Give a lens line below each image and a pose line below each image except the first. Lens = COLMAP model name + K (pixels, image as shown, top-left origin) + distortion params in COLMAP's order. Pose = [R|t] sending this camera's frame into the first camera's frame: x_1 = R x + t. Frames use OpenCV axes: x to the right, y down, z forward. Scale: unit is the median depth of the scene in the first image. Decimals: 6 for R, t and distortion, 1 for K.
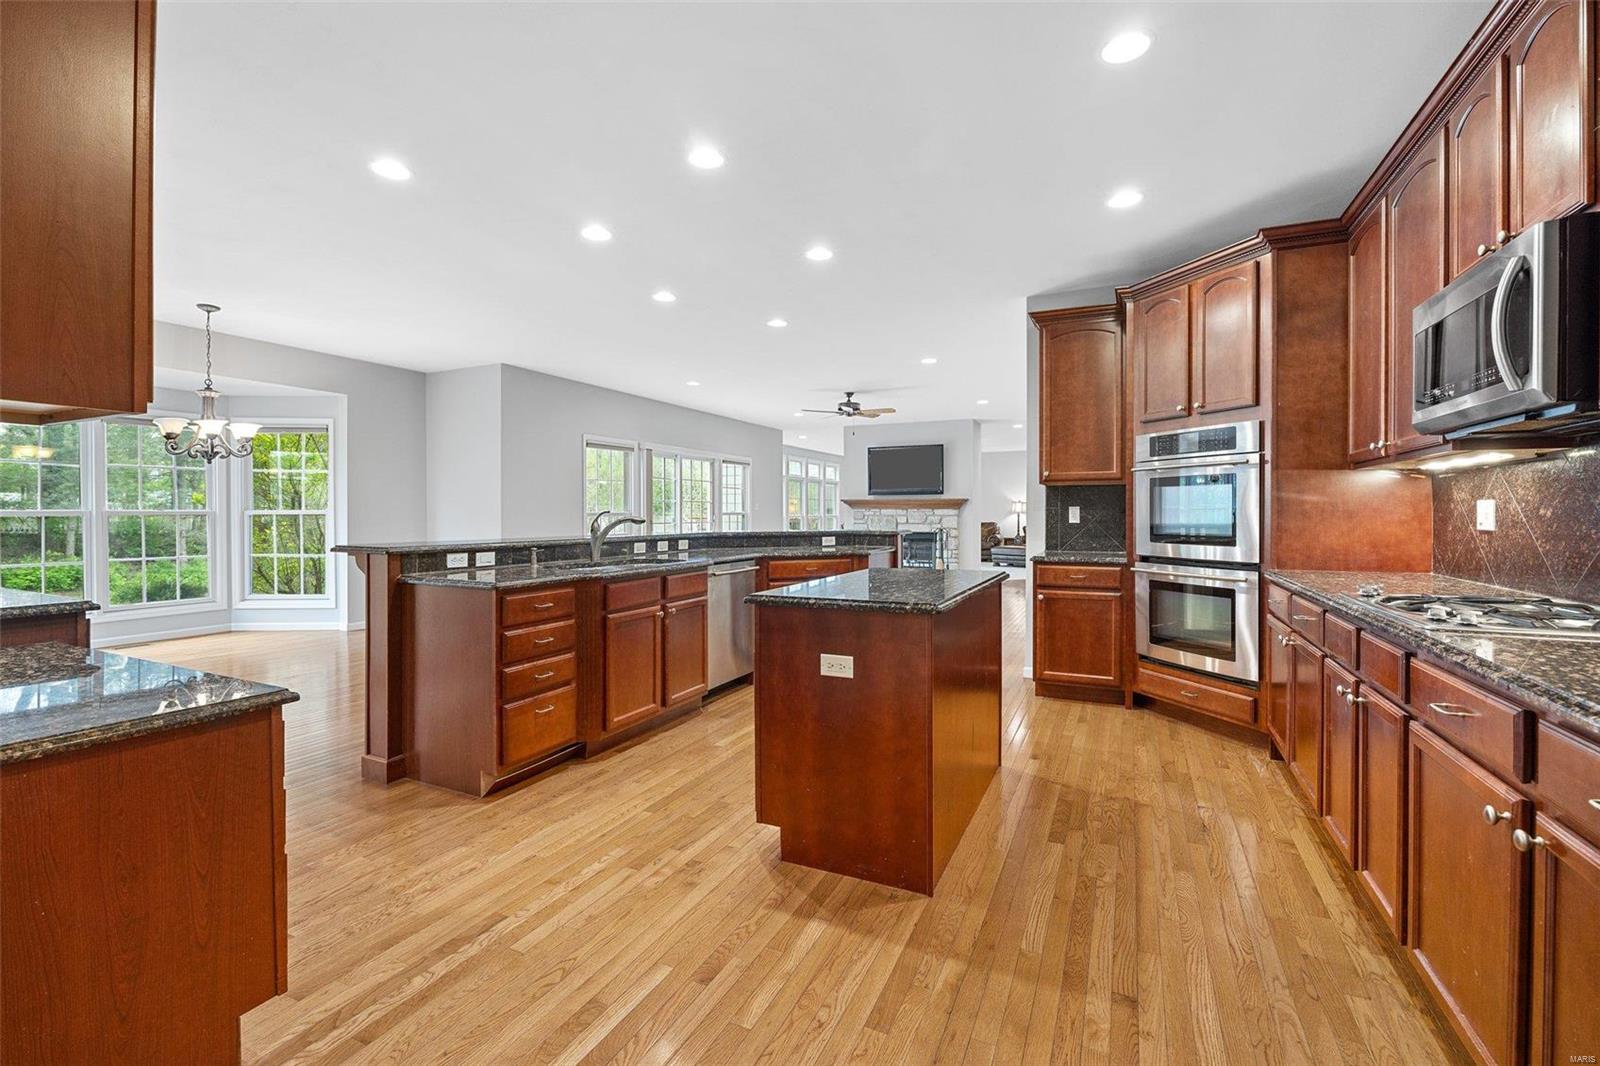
lens RADIAL K [[695.4, 0, 807.0], [0, 695.4, 513.6], [0, 0, 1]] dist [-0.013345, -0.000611]
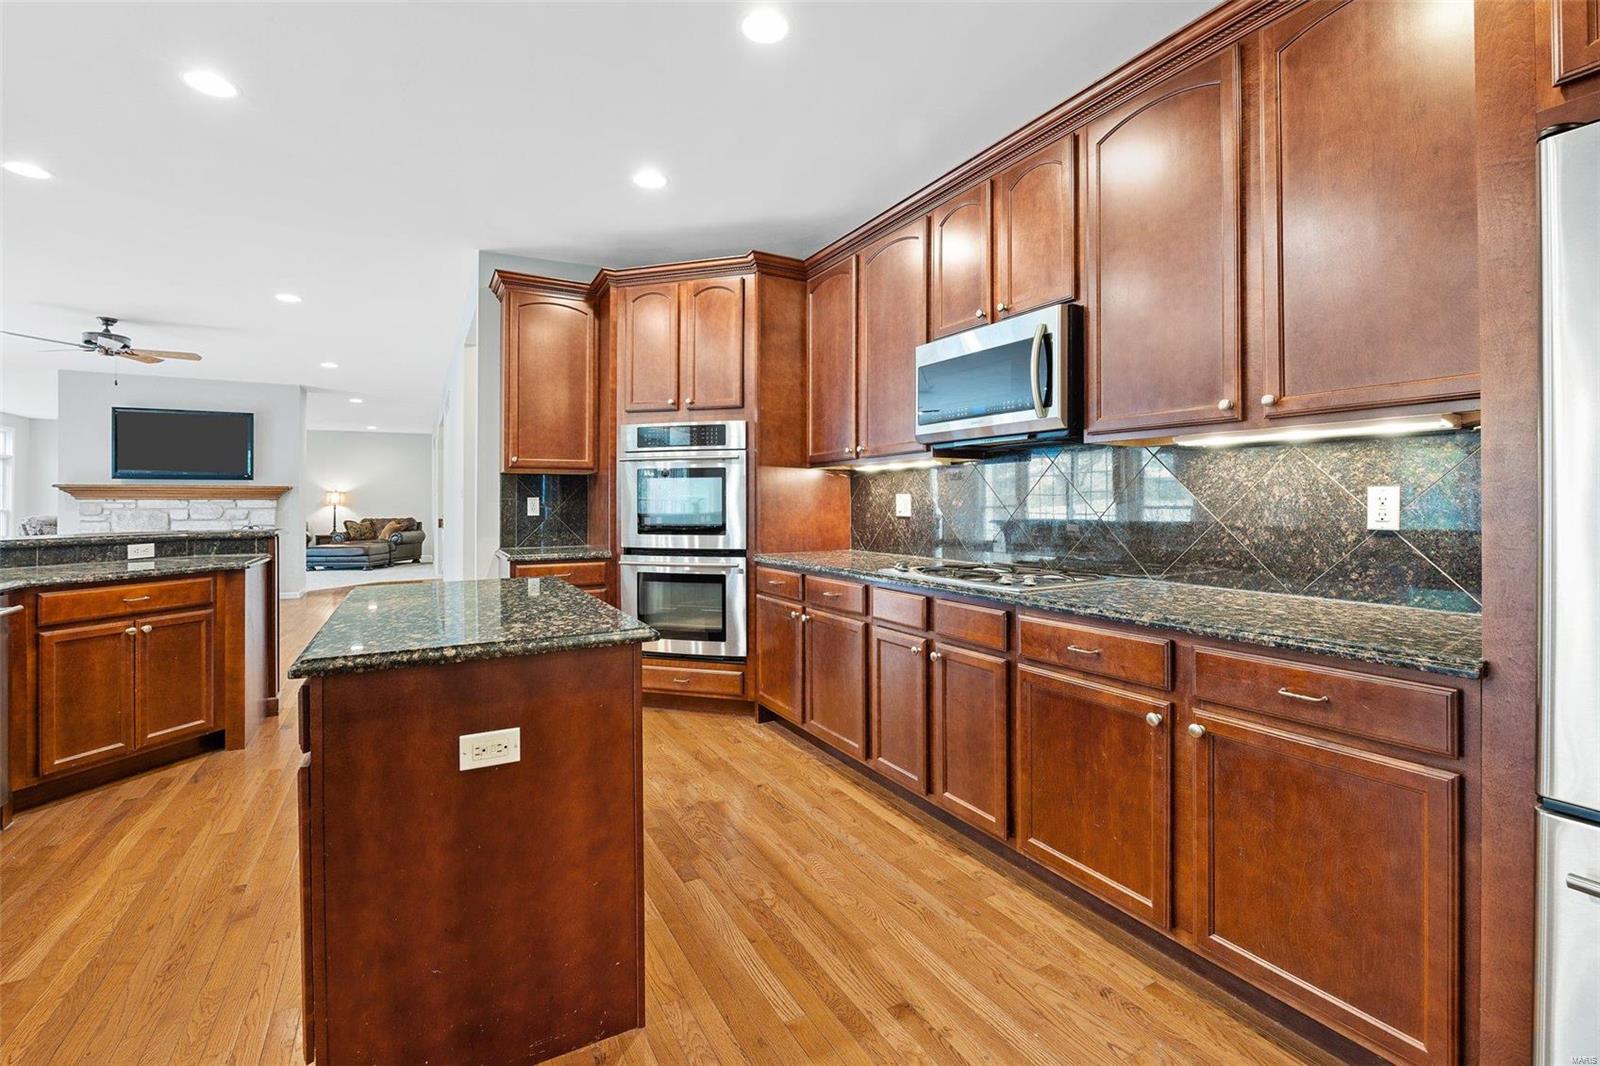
lens RADIAL K [[695.4, 0, 812.1], [0, 695.4, 495.6], [0, 0, 1]] dist [-0.013345, -0.000611]
pose [[0.579768, 0.008154, 0.814741, -0.192380], [0.003180, 0.999920, -0.012269, -0.000338], [-0.814775, 0.009704, 0.579696, 0.256859]]
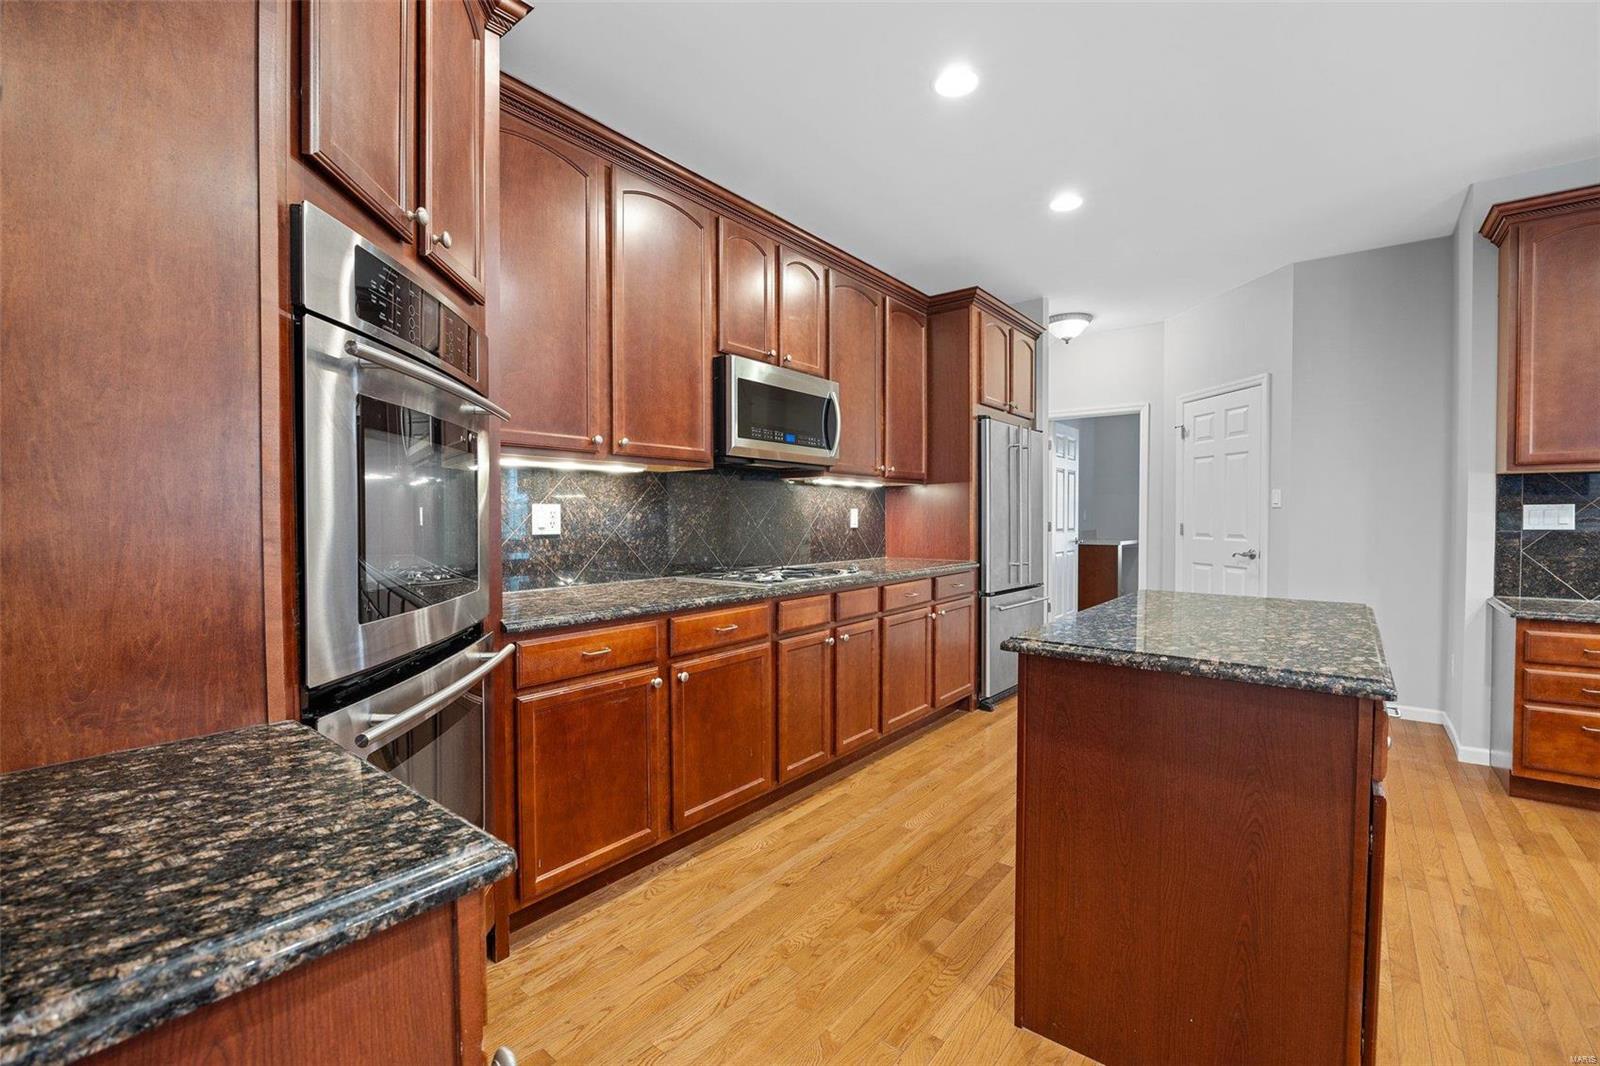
lens RADIAL K [[695.4, 0, 799.1], [0, 695.4, 532.1], [0, 0, 1]] dist [-0.013345, -0.000611]
pose [[-0.971905, -0.003871, 0.235342, 0.294884], [0.002305, 0.999660, 0.025963, -0.002737], [-0.235362, 0.025776, -0.971566, 1.411155]]
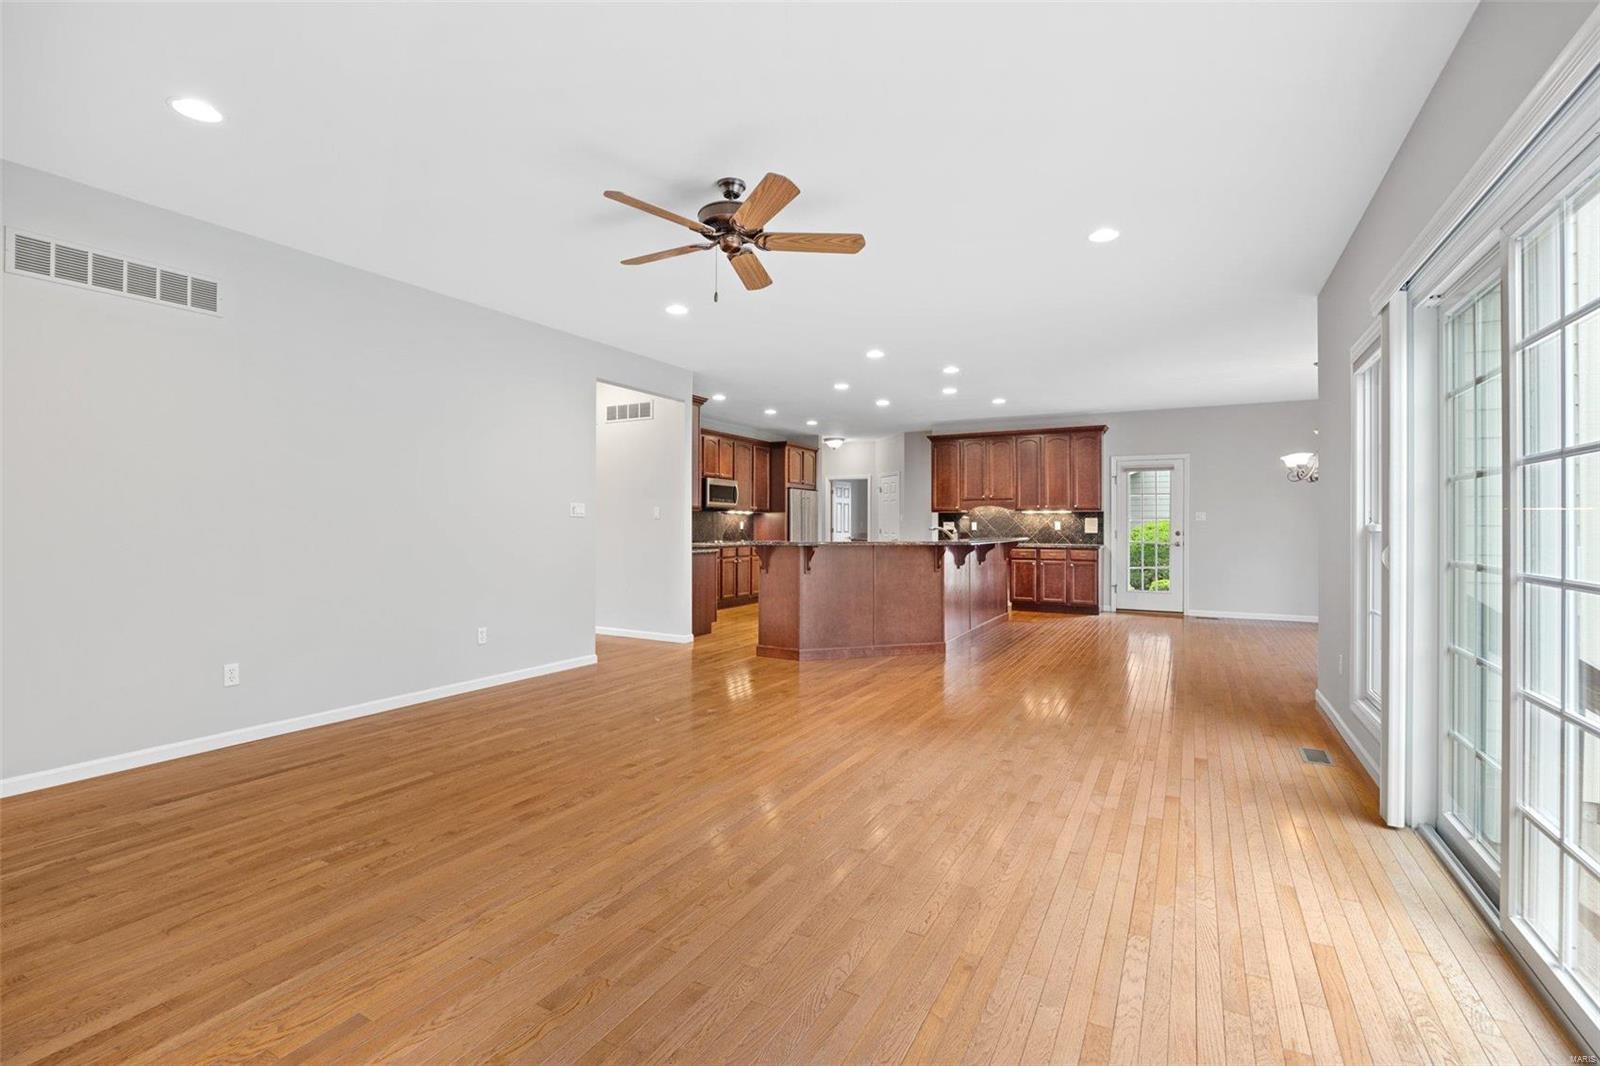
lens RADIAL K [[710.5, 0, 799.7], [0, 710.5, 526.2], [0, 0, 1]] dist [-0.014245, 0.001488]
pose [[-0.998010, -0.002875, 0.062988, 0.012651], [-0.002738, 0.999994, 0.002267, -0.000927], [-0.062994, 0.002090, -0.998012, 3.470189]]
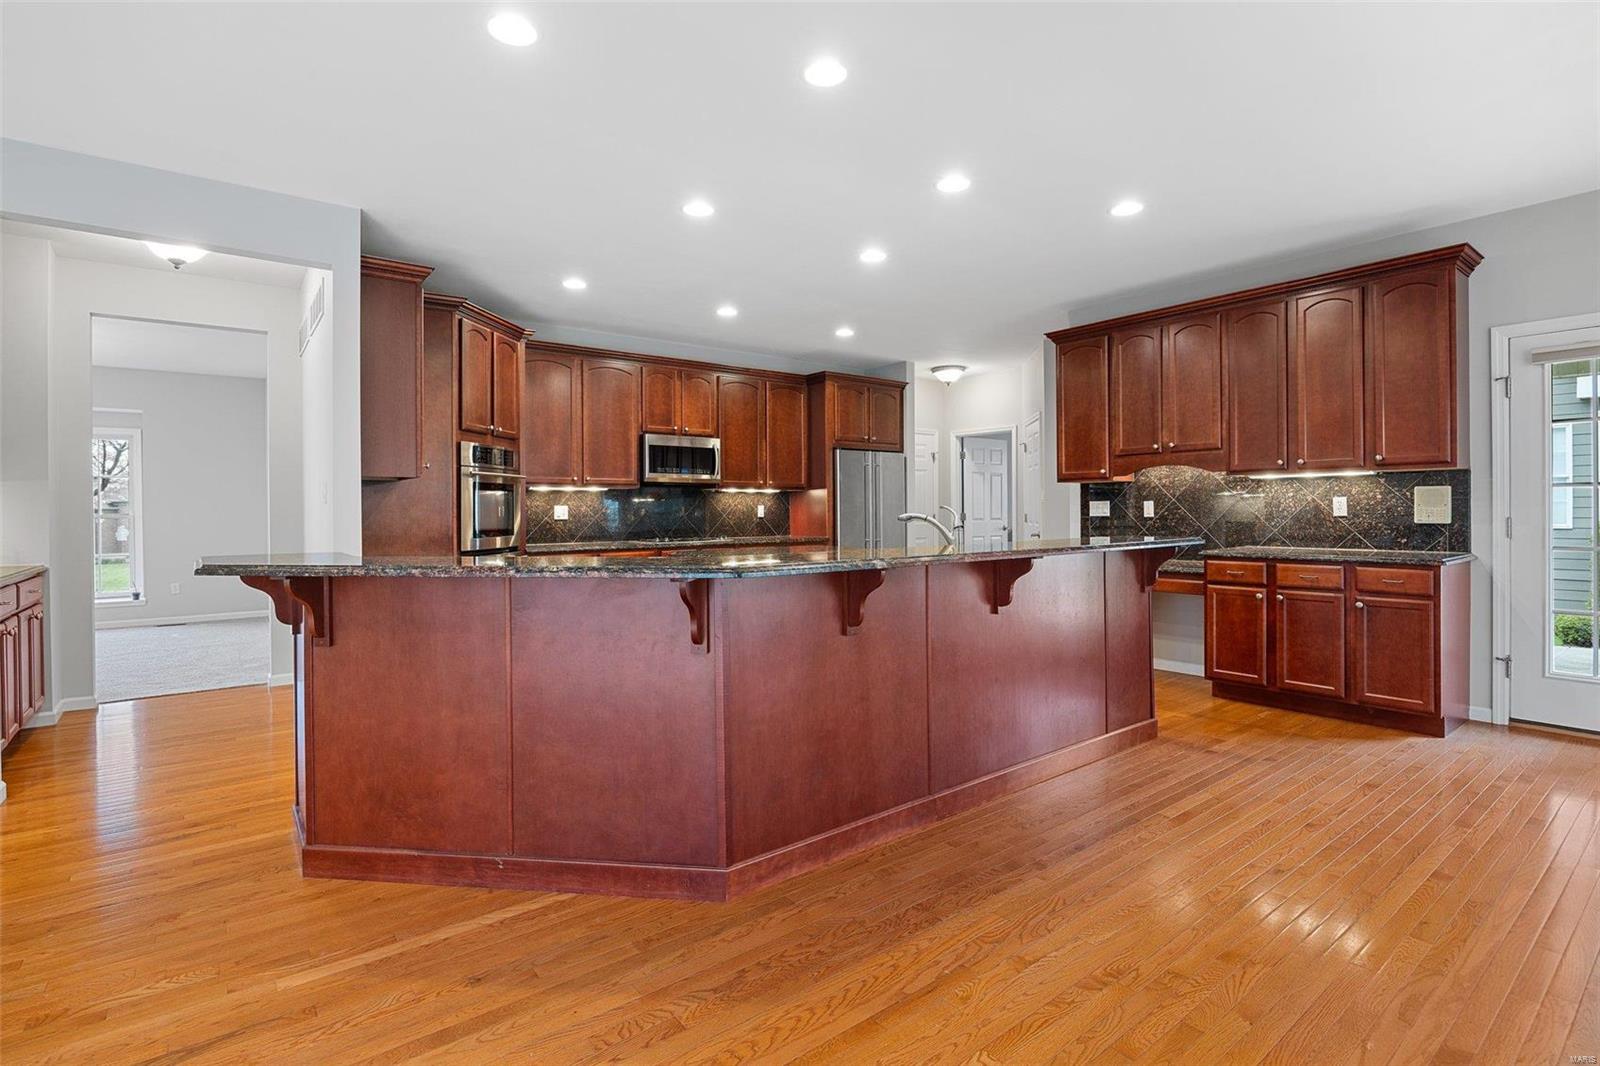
lens RADIAL K [[761.4, 0, 790.6], [0, 761.4, 512.2], [0, 0, 1]] dist [-0.011151, 0.002392]
pose [[-0.889626, 0.005306, 0.456659, -0.604234], [0.008779, 0.999946, 0.005485, -0.004051], [-0.456605, 0.008888, -0.889625, 2.137436]]
